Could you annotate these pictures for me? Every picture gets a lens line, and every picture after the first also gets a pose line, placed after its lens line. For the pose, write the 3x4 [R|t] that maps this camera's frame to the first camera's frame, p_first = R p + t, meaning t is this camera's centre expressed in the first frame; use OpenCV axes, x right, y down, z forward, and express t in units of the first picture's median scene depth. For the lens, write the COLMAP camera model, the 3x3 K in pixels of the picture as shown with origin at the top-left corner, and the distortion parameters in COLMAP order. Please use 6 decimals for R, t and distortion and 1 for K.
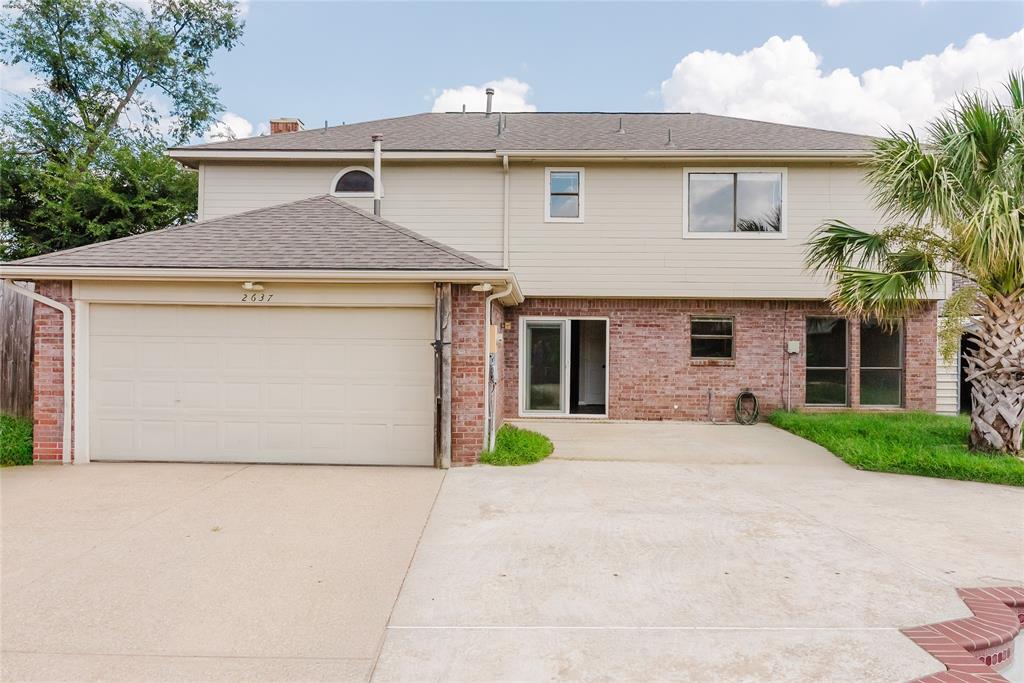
lens RADIAL K [[697.1, 0, 512.0], [0, 697.1, 339.2], [0, 0, 1]] dist [-0.001280, -0.001475]
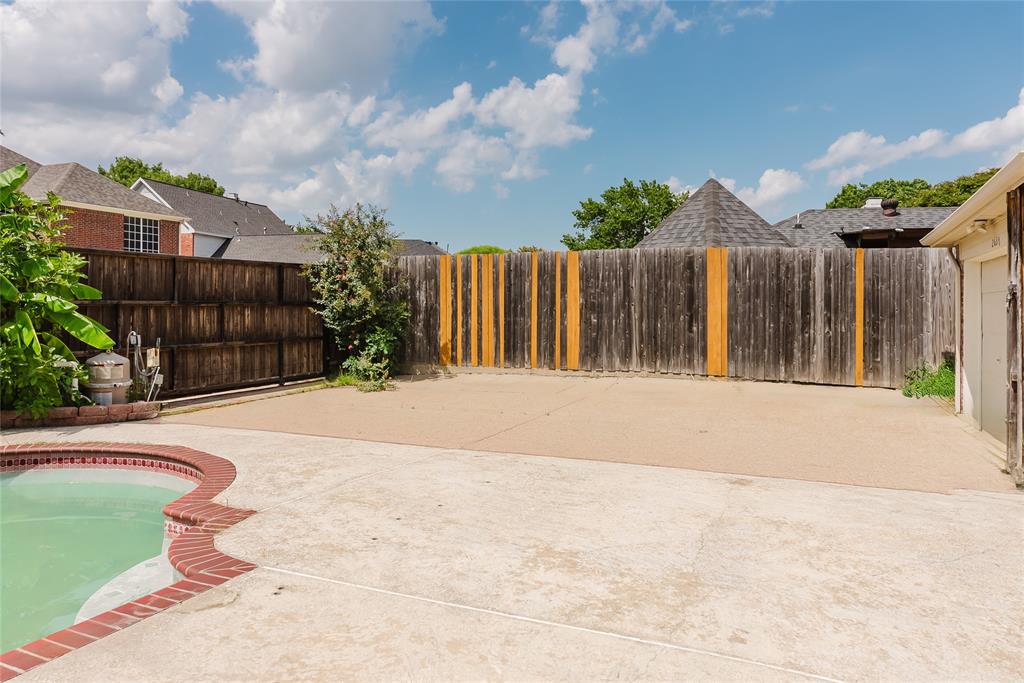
lens RADIAL K [[697.1, 0, 519.2], [0, 697.1, 307.0], [0, 0, 1]] dist [-0.001280, -0.001475]
pose [[-0.399785, -0.020494, -0.916380, 1.107456], [-0.011005, 0.999785, -0.017559, 0.070573], [0.916543, 0.003065, -0.399925, 1.417681]]
